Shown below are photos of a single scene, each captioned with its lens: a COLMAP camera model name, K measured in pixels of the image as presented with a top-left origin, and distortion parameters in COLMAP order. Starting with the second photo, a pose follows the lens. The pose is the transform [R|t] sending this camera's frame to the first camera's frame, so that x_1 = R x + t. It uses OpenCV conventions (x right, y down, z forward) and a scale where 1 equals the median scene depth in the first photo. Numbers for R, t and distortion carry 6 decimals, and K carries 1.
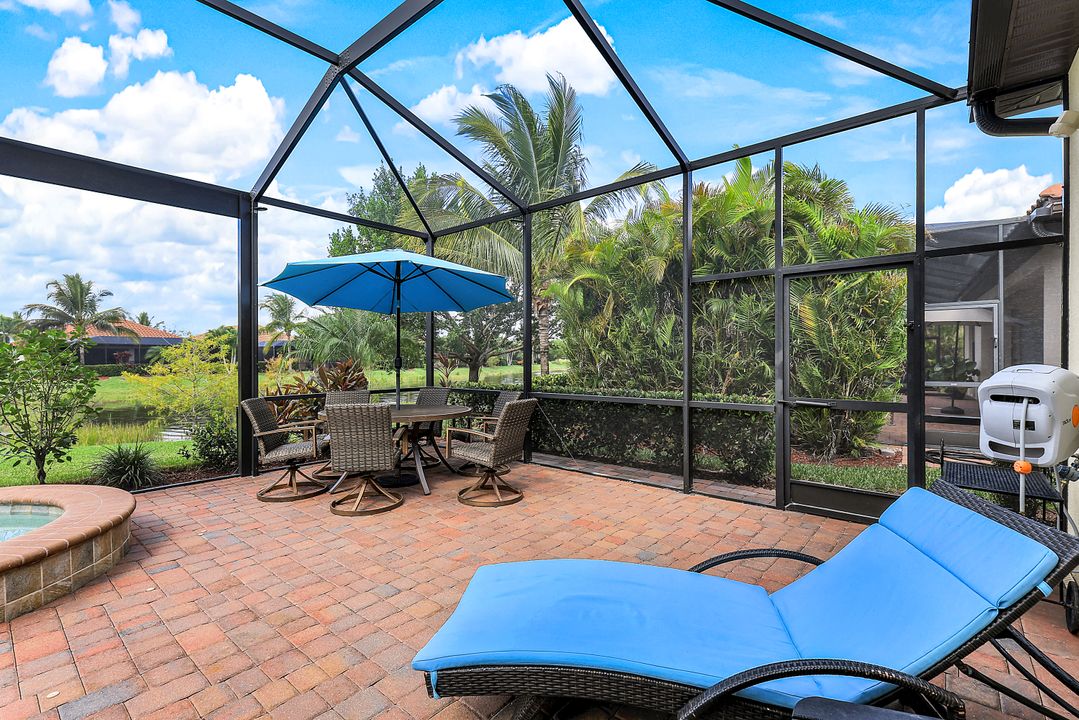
lens RADIAL K [[477.1, 0, 543.5], [0, 477.1, 360.6], [0, 0, 1]] dist [0.005471, 0.000380]
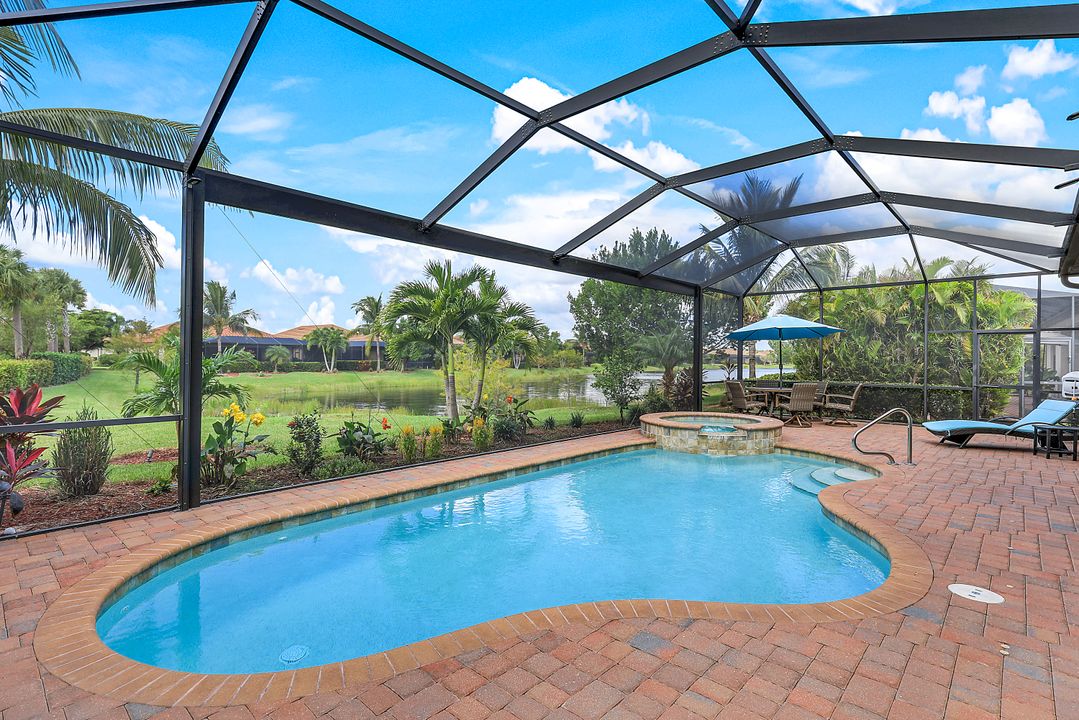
lens RADIAL K [[518.0, 0, 538.4], [0, 518.0, 359.7], [0, 0, 1]] dist [0.004864, -0.000171]
pose [[0.998886, 0.012791, -0.045419, -0.174695], [-0.012879, 0.999916, -0.001647, -0.001729], [0.045394, 0.002230, 0.998967, -0.189411]]
